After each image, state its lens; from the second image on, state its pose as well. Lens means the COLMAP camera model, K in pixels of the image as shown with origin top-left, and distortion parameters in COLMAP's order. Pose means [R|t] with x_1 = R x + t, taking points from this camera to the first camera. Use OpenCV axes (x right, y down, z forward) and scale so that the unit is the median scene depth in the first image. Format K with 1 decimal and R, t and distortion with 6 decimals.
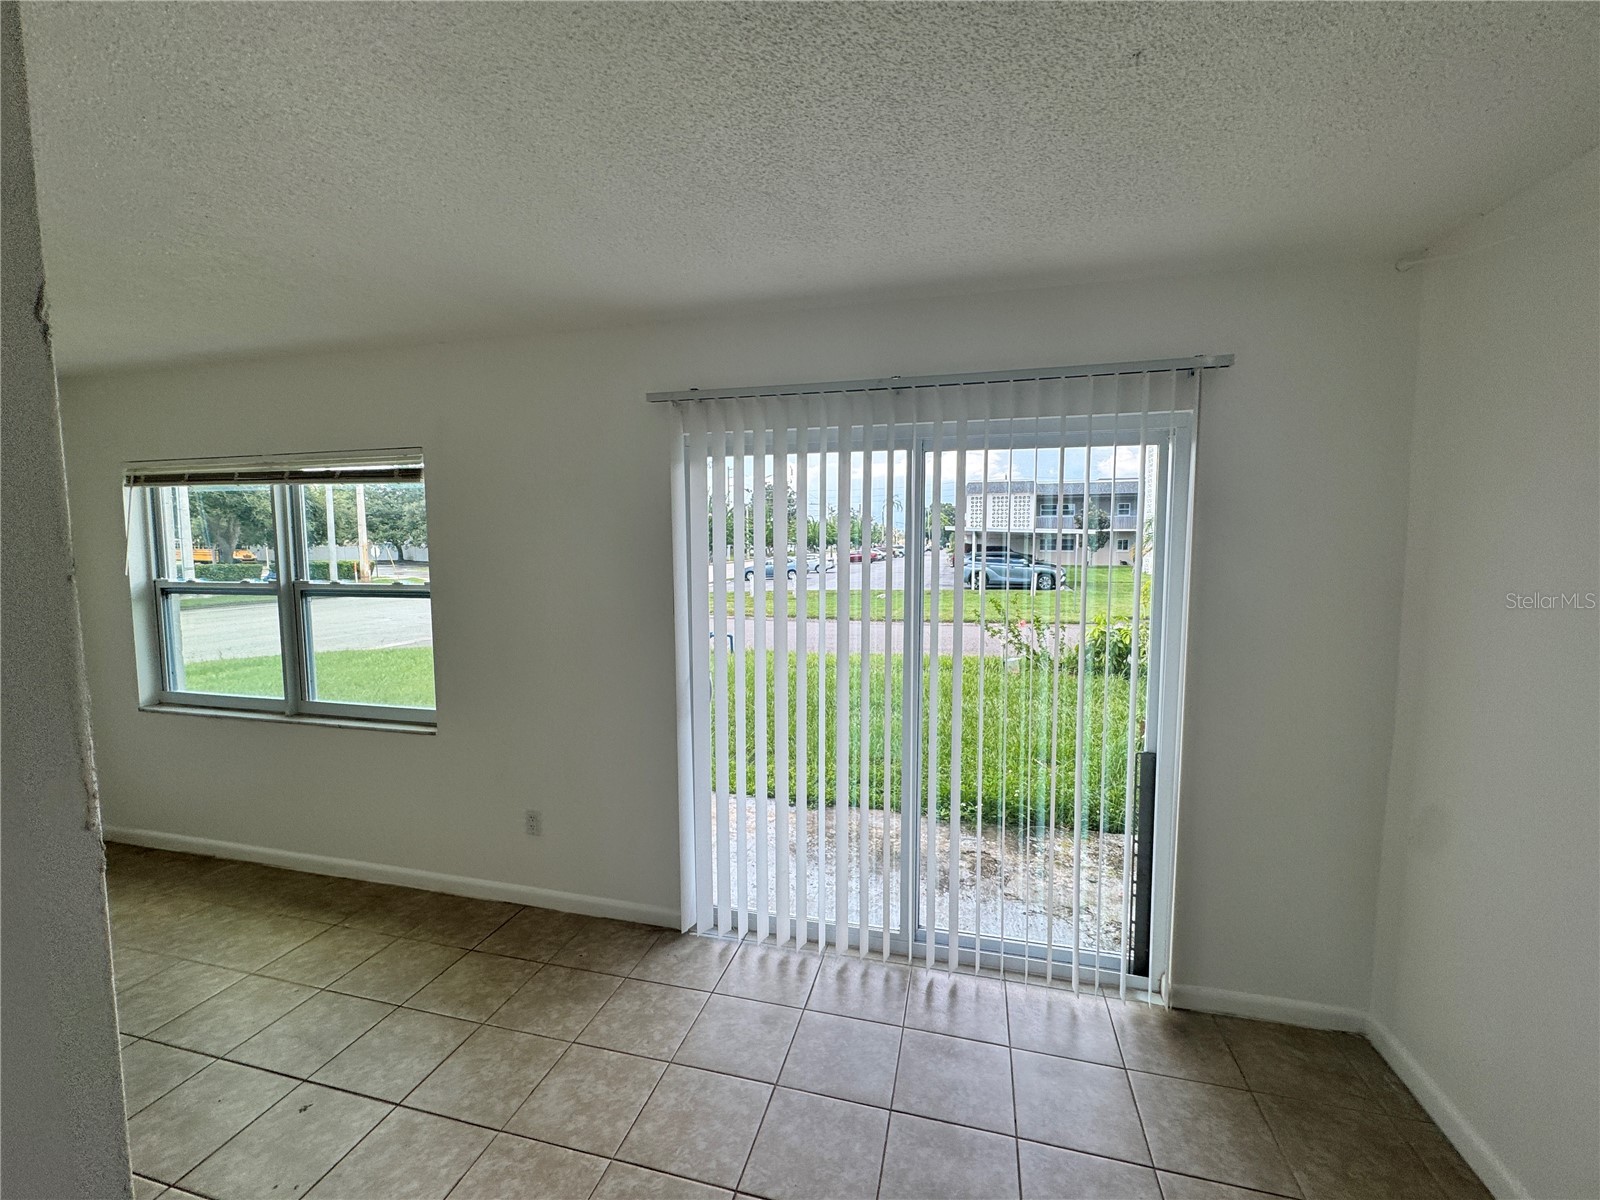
lens RADIAL K [[660.9, 0, 800.0], [0, 660.9, 600.0], [0, 0, 1]] dist [0.011219, -0.000024]
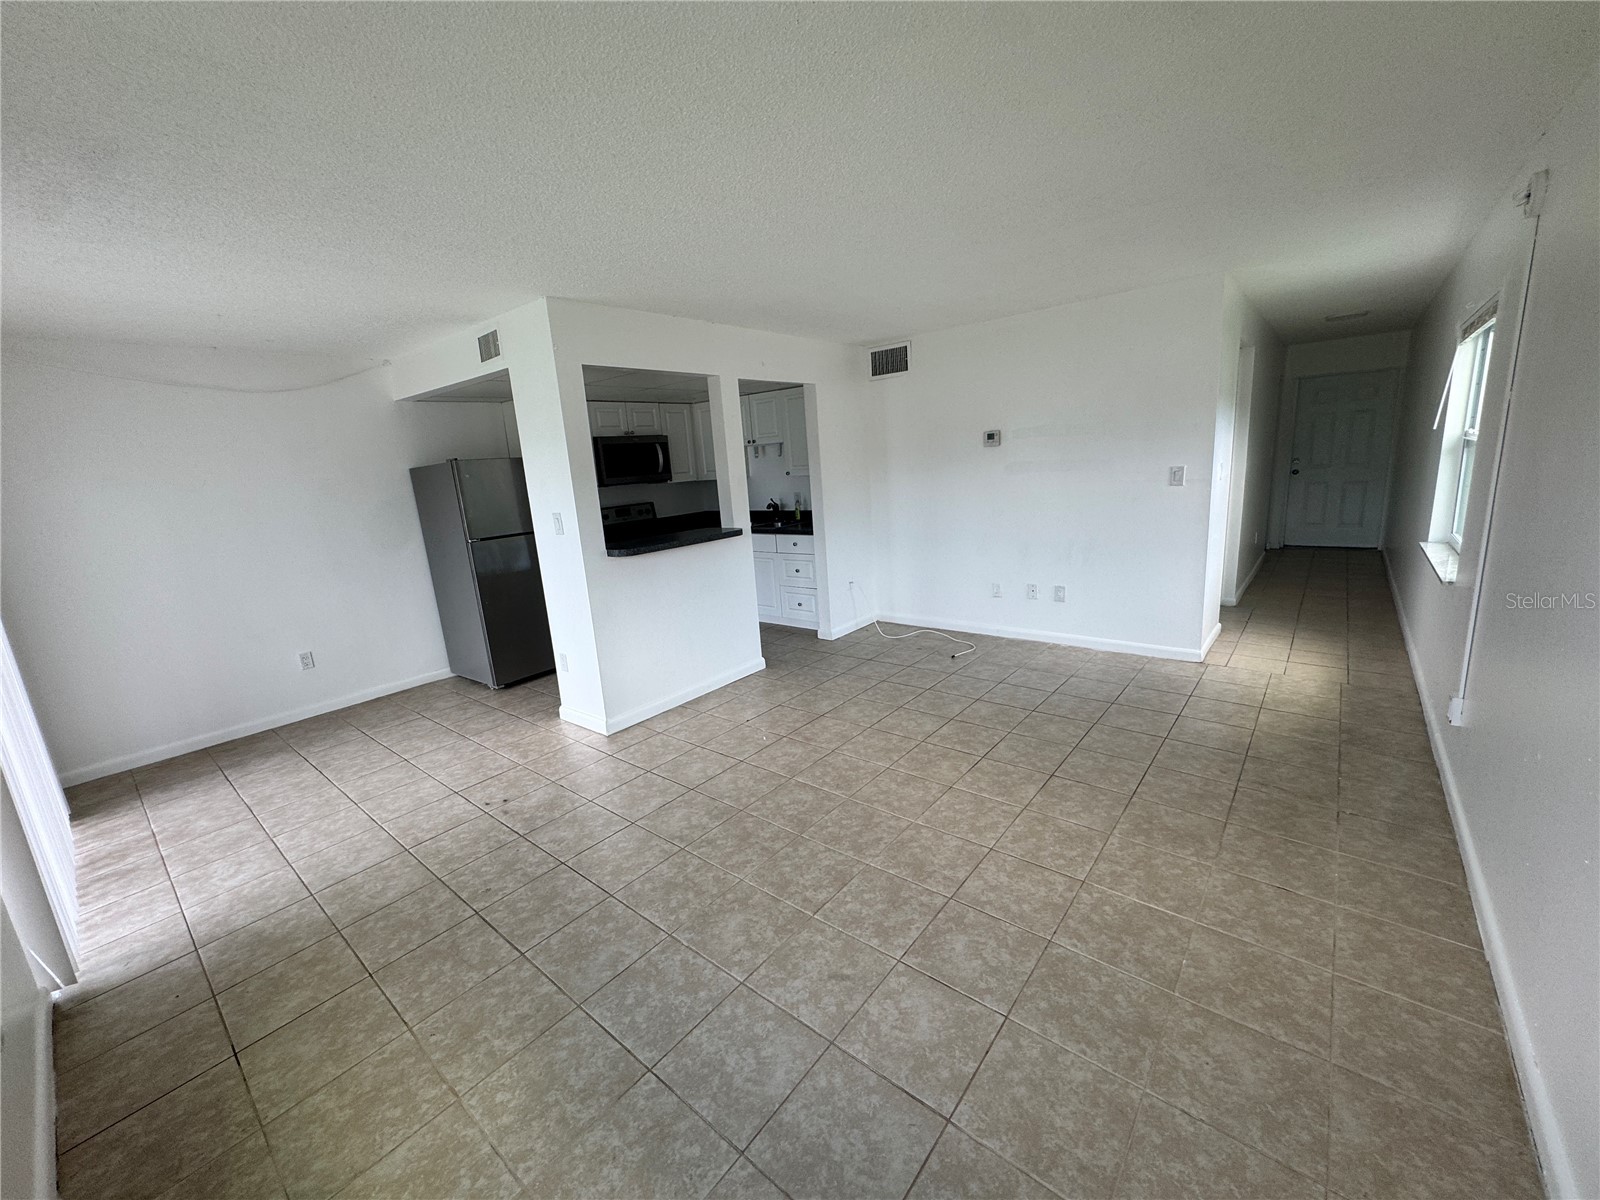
lens RADIAL K [[636.5, 0, 800.0], [0, 636.5, 600.0], [0, 0, 1]] dist [0.007636, 0.000288]
pose [[-0.901340, -0.031780, 0.431944, -1.191990], [0.105144, 0.951415, 0.289404, -0.067028], [-0.420155, 0.306267, -0.854207, 1.066934]]
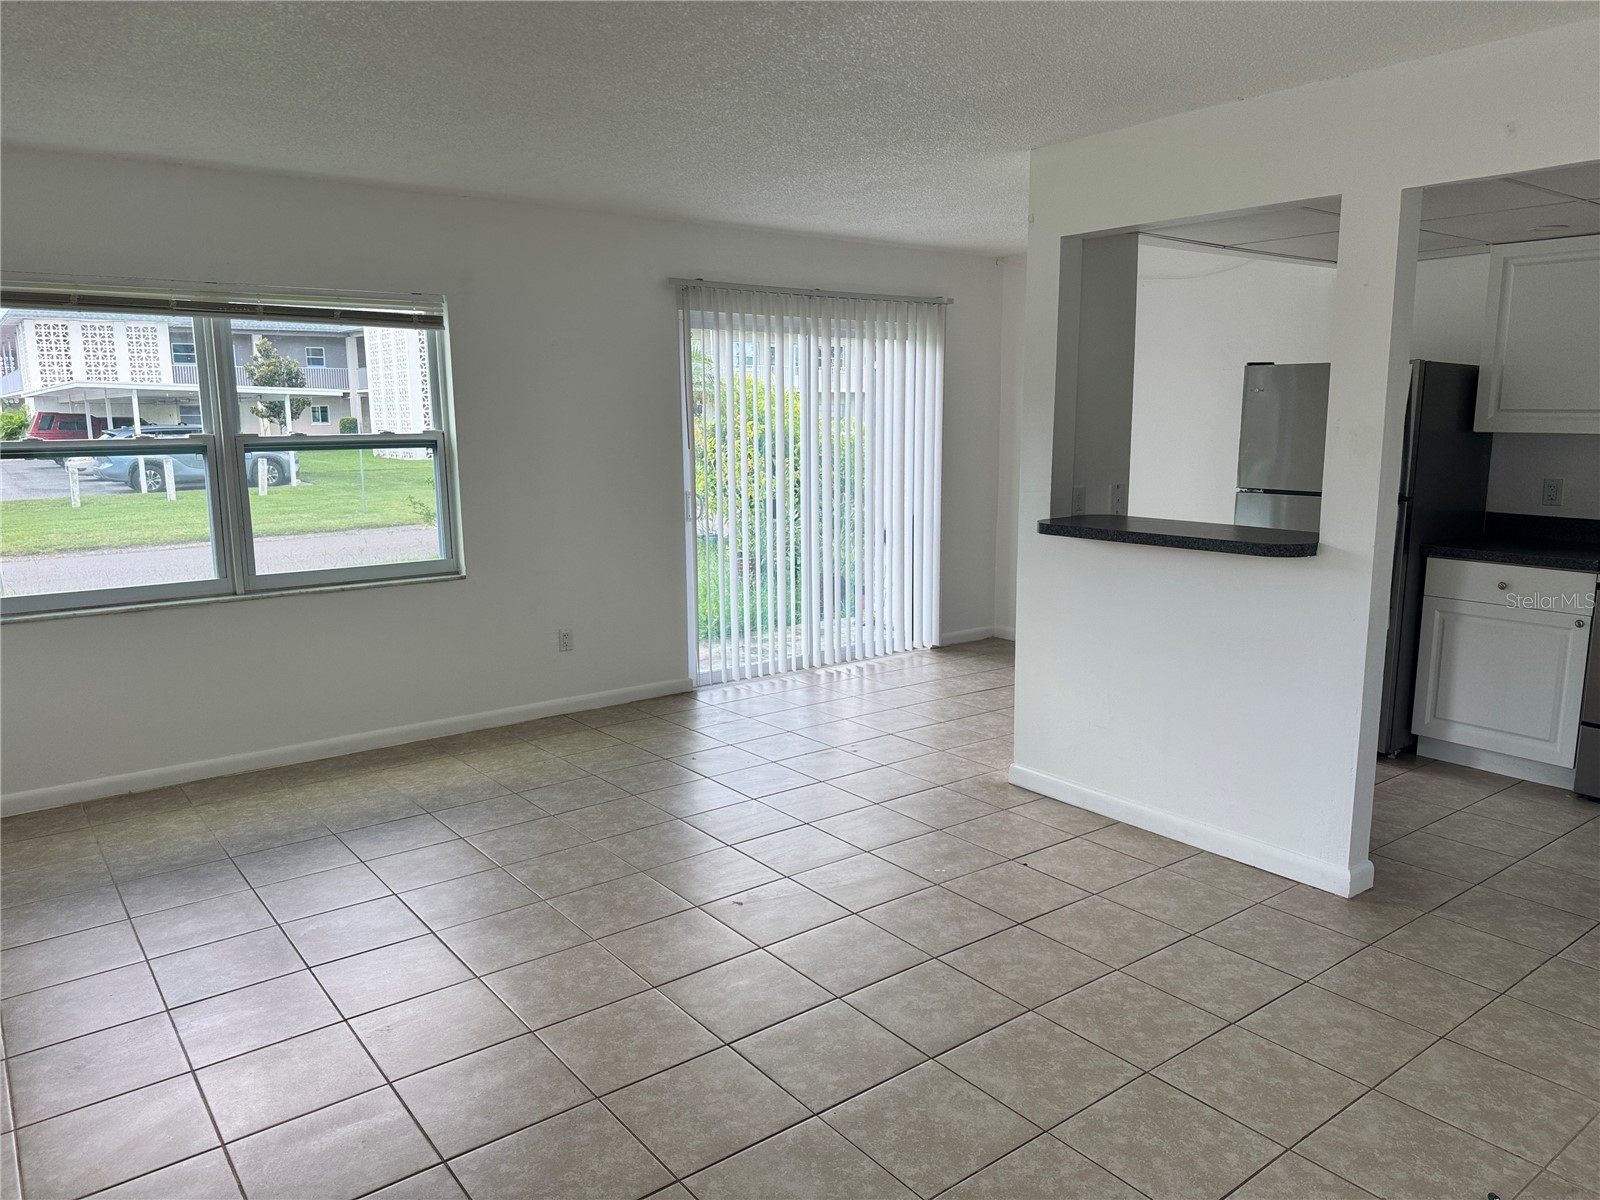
lens RADIAL K [[1103.3, 0, 800.0], [0, 1103.3, 600.0], [0, 0, 1]] dist [0.009282, 0.001717]
pose [[0.615484, -0.136462, 0.776246, -1.619340], [0.072814, 0.990530, 0.116399, 0.076969], [-0.784779, -0.015120, 0.619592, -0.492676]]
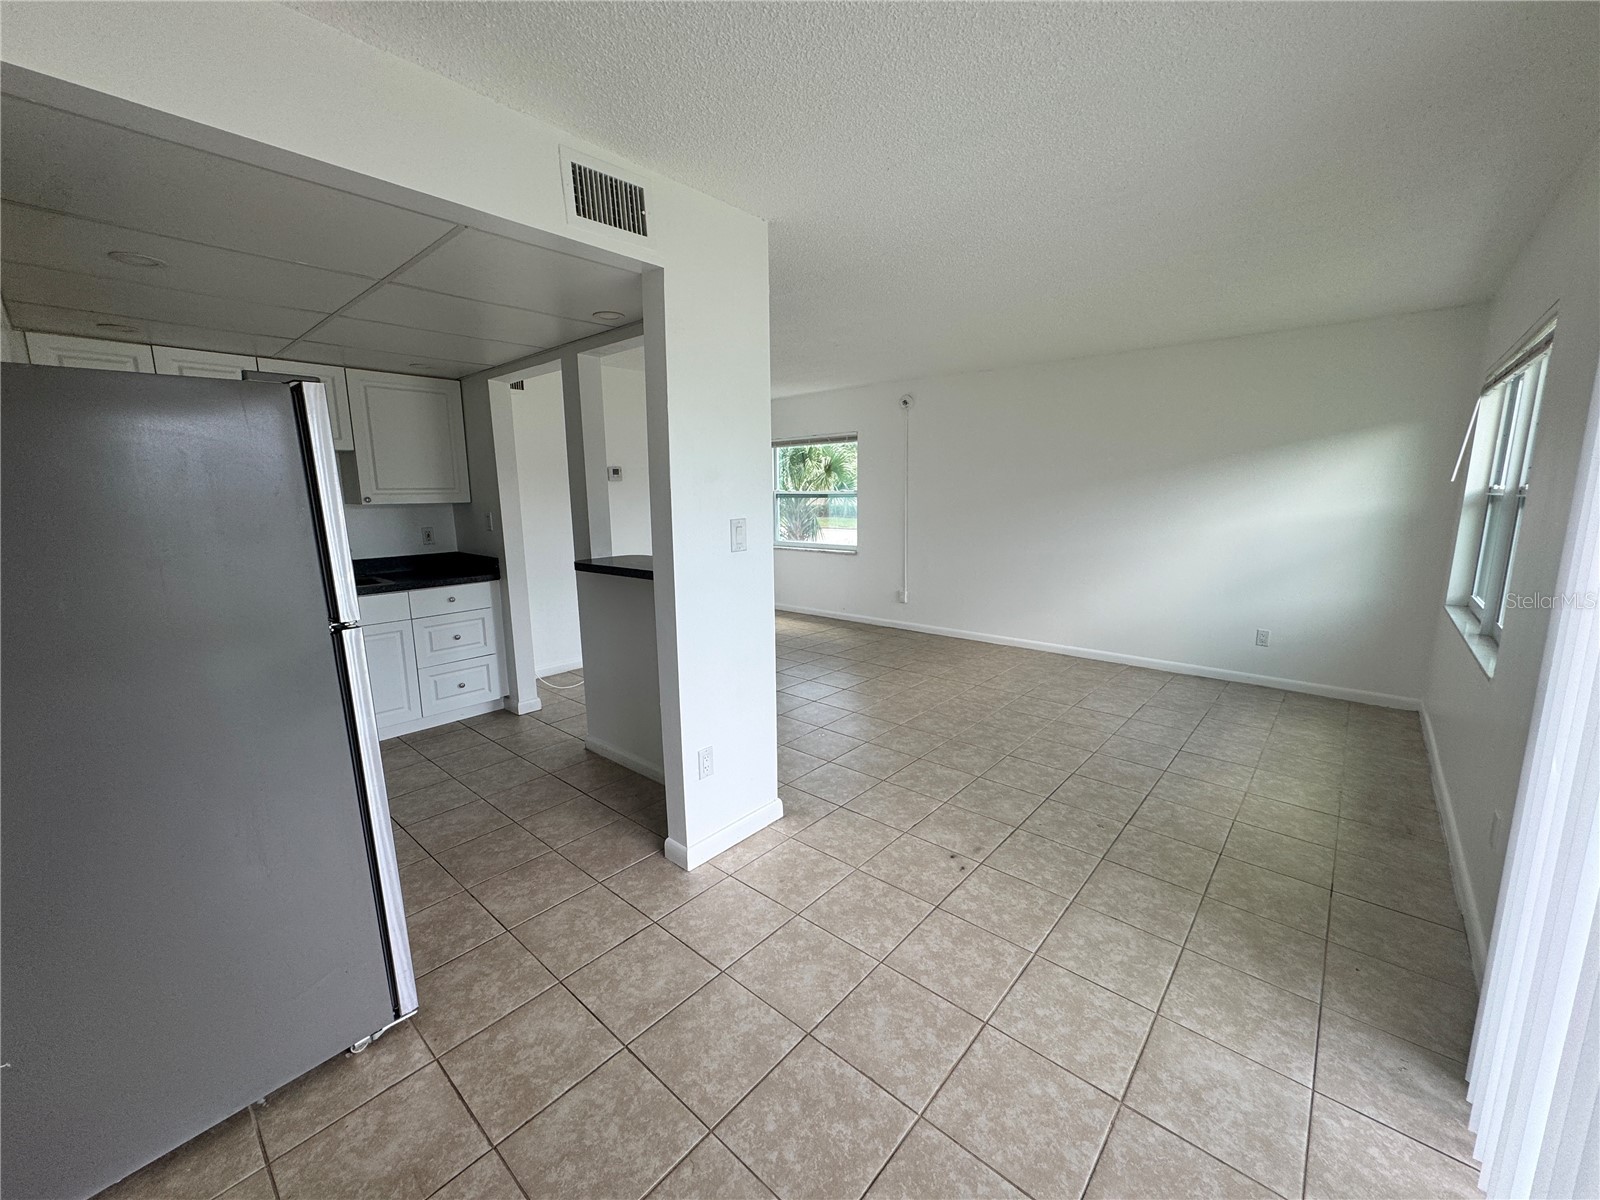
lens RADIAL K [[636.5, 0, 800.0], [0, 636.5, 600.0], [0, 0, 1]] dist [0.007636, 0.000288]
pose [[-0.449221, 0.155145, -0.879847, 0.481357], [-0.063950, 0.976697, 0.204874, 0.008008], [0.891129, 0.148300, -0.428831, 0.603708]]
